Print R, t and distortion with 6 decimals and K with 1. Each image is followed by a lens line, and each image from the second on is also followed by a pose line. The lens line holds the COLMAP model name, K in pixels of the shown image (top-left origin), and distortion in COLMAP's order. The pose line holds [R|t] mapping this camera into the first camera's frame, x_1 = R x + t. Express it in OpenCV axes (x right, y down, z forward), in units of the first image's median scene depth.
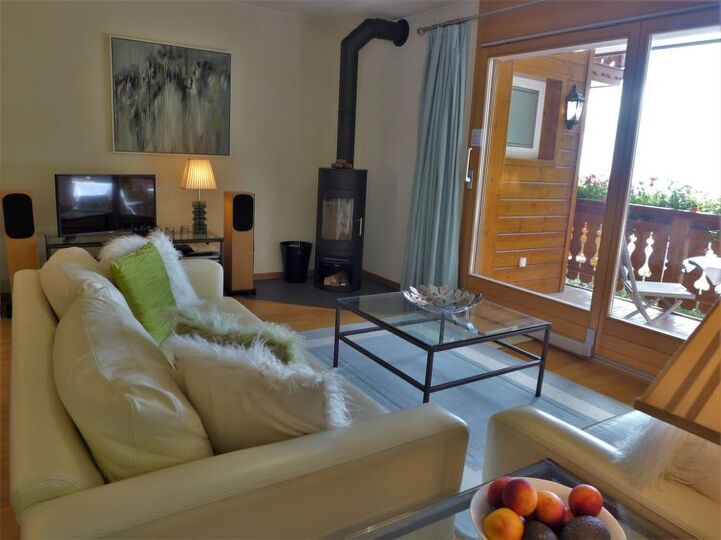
lens RADIAL K [[524.5, 0, 360.5], [0, 524.5, 270.0], [0, 0, 1]] dist [-0.042869, 0.001907]
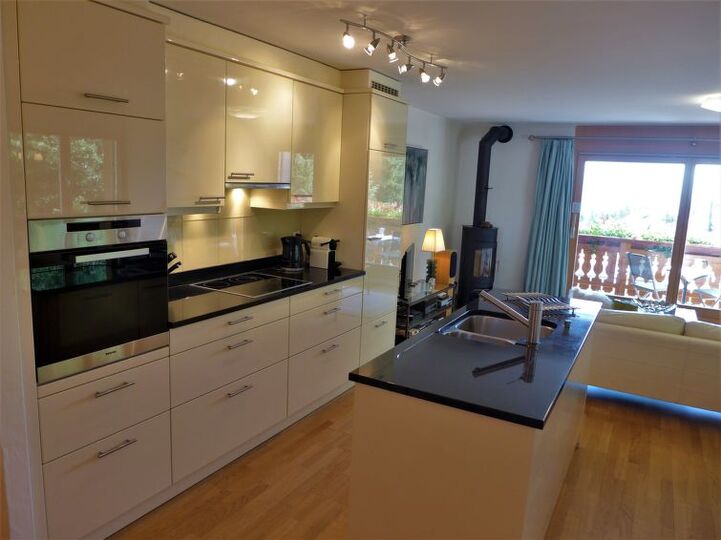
lens RADIAL K [[524.5, 0, 360.5], [0, 524.5, 270.0], [0, 0, 1]] dist [-0.042869, 0.001907]
pose [[0.887165, -0.091446, 0.452300, -1.113110], [0.096674, 0.995249, 0.011599, -0.139662], [-0.451211, 0.033435, 0.891790, -0.149060]]
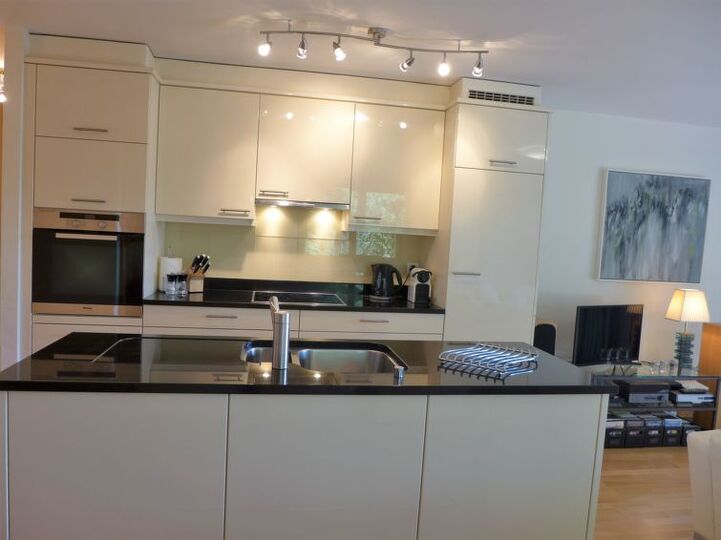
lens RADIAL K [[524.5, 0, 360.5], [0, 524.5, 270.0], [0, 0, 1]] dist [-0.042869, 0.001907]
pose [[0.920267, 0.031389, -0.390029, -0.493427], [-0.090290, 0.986912, -0.133614, -0.067646], [0.380731, 0.158176, 0.911057, -0.095632]]
